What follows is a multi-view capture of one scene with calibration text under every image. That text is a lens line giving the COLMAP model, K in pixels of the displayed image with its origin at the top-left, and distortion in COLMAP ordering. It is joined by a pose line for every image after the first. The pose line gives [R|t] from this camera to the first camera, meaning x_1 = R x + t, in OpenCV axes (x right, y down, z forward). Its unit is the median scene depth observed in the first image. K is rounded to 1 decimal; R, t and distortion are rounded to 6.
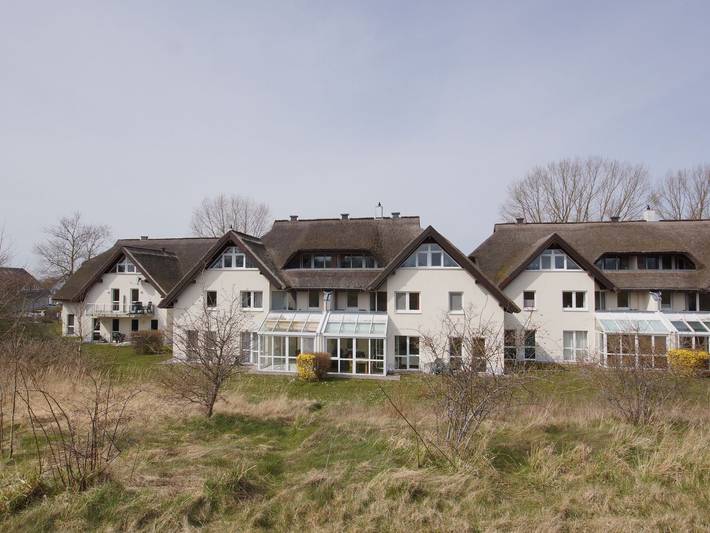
lens RADIAL K [[608.6, 0, 355.0], [0, 608.6, 266.5], [0, 0, 1]] dist [-0.197576, 0.100440]
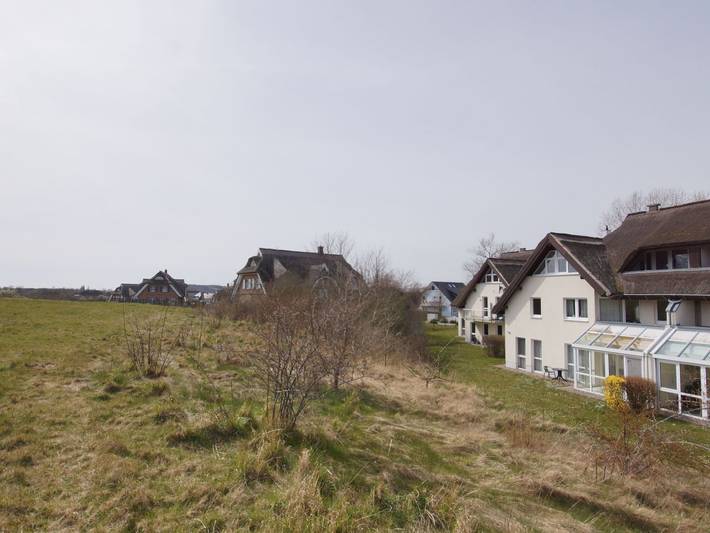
lens RADIAL K [[608.6, 0, 355.0], [0, 608.6, 266.5], [0, 0, 1]] dist [-0.197576, 0.100440]
pose [[0.119333, -0.064176, -0.990778, 0.653468], [-0.001426, 0.997897, -0.064809, 0.050673], [0.992853, 0.009146, 0.118991, 0.571279]]
